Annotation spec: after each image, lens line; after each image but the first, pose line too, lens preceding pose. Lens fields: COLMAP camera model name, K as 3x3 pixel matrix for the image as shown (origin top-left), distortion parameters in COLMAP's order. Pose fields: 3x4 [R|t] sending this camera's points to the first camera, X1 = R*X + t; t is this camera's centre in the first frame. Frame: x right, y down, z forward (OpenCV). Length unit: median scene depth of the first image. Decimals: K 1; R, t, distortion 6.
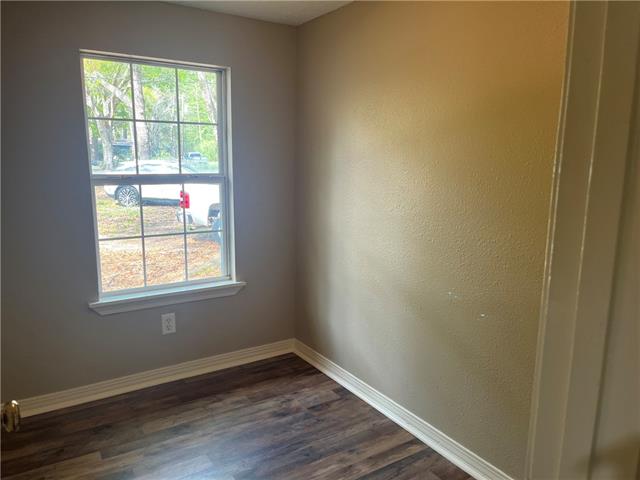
lens RADIAL K [[481.8, 0, 320.0], [0, 481.8, 240.0], [0, 0, 1]] dist [0.038371, -0.009199]
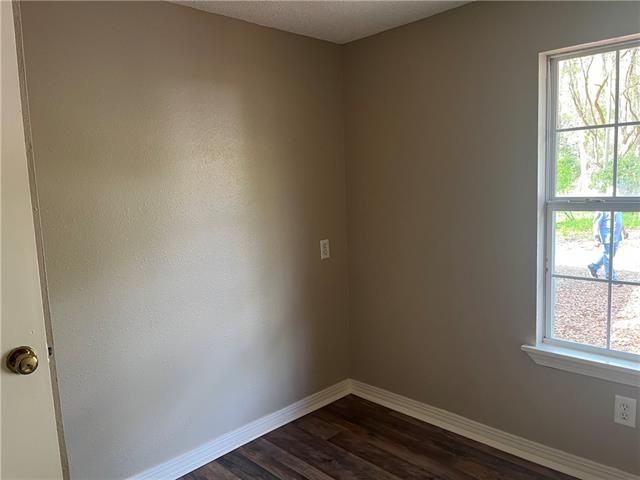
lens RADIAL K [[481.8, 0, 320.0], [0, 481.8, 240.0], [0, 0, 1]] dist [0.038371, -0.009199]
pose [[0.220224, 0.088004, -0.971471, 0.262524], [-0.125668, 0.990182, 0.061211, -0.060406], [0.967320, 0.108603, 0.229121, 0.405551]]
